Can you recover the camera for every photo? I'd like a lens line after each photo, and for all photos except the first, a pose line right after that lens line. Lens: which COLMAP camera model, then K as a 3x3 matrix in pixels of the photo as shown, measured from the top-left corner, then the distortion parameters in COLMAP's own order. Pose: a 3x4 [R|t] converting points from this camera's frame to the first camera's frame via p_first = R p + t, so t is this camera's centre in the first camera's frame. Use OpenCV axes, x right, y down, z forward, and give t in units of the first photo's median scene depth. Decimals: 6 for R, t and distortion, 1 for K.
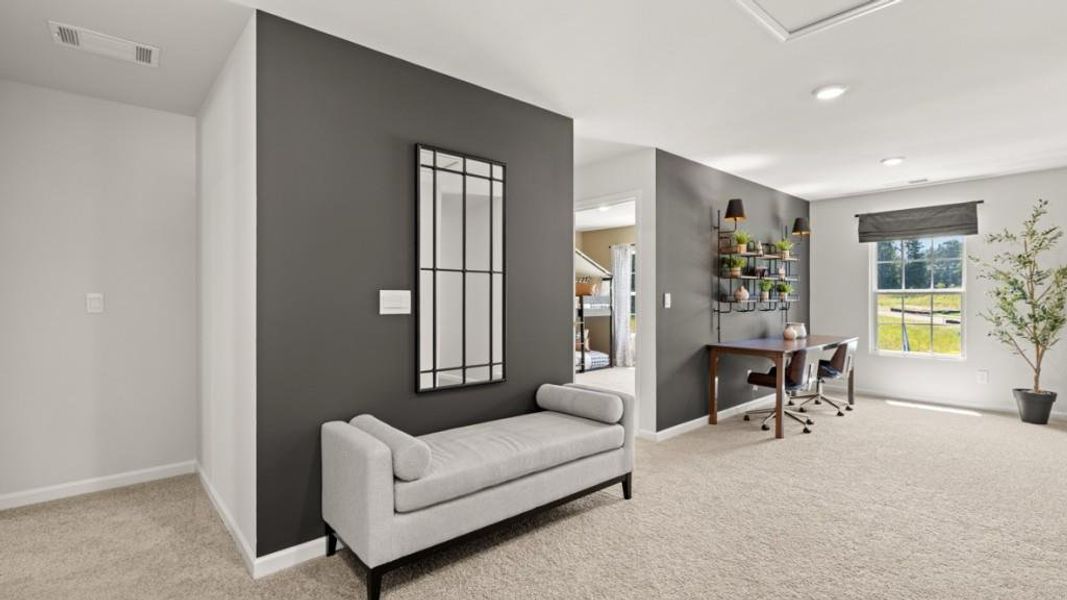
lens RADIAL K [[481.7, 0, 533.8], [0, 481.7, 301.8], [0, 0, 1]] dist [-0.009965, 0.000198]
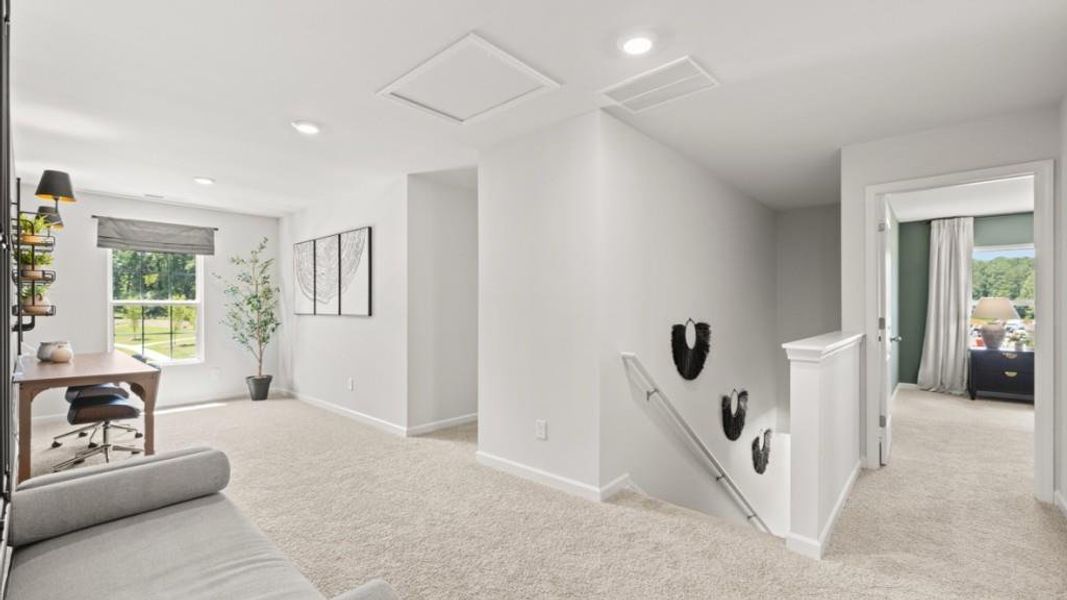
lens RADIAL K [[451.1, 0, 529.7], [0, 451.1, 307.8], [0, 0, 1]] dist [-0.008276, -0.000126]
pose [[-0.107202, -0.000715, 0.994237, -0.302871], [0.010714, 0.999941, 0.001874, -0.003621], [-0.994179, 0.010853, -0.107188, 0.358943]]
